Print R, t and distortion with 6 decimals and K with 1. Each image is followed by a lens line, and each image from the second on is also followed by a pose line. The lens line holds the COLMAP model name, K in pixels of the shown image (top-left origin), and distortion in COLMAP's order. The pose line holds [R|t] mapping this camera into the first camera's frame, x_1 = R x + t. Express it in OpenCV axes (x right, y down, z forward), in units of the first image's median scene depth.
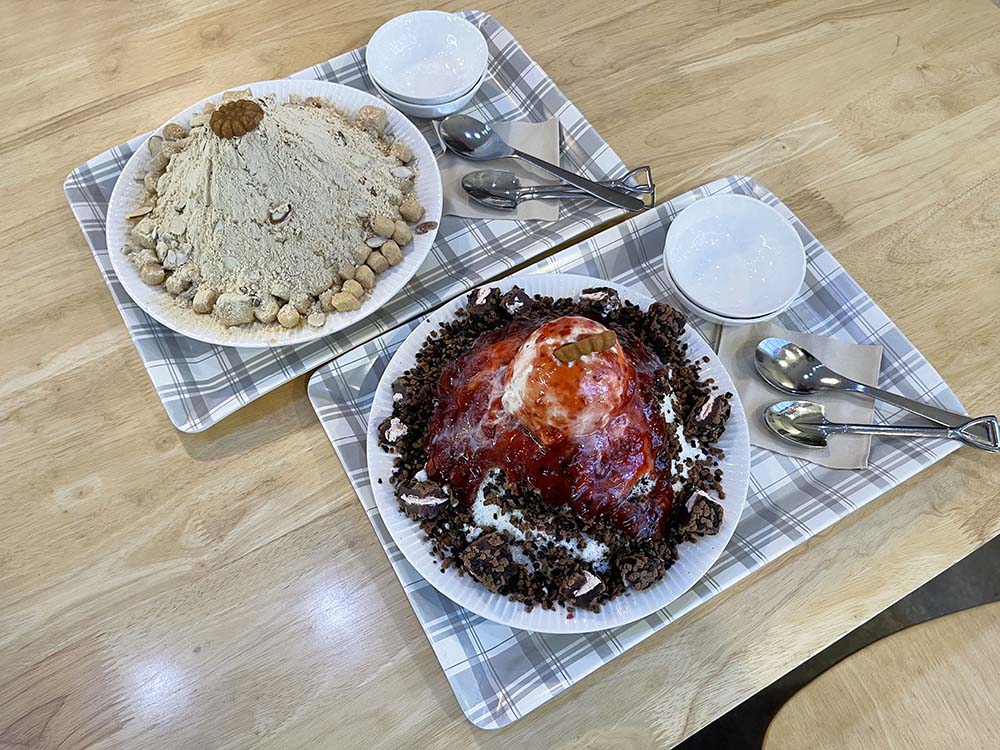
lens RADIAL K [[754.1, 0, 500.0], [0, 754.1, 375.0], [0, 0, 1]] dist [0.017331, -0.003567]
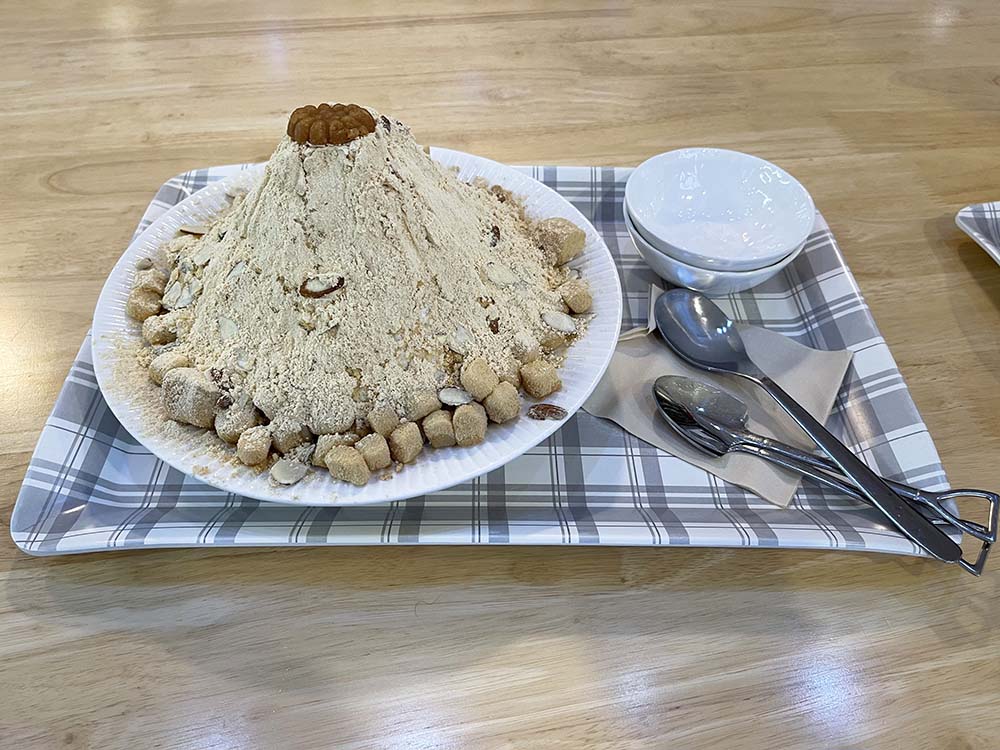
lens RADIAL K [[754.1, 0, 500.0], [0, 754.1, 375.0], [0, 0, 1]] dist [0.017331, -0.003567]
pose [[0.859621, 0.386554, -0.334106, 0.050777], [-0.465592, 0.861951, -0.200661, -0.089301], [0.210417, 0.328049, 0.920928, 0.458906]]
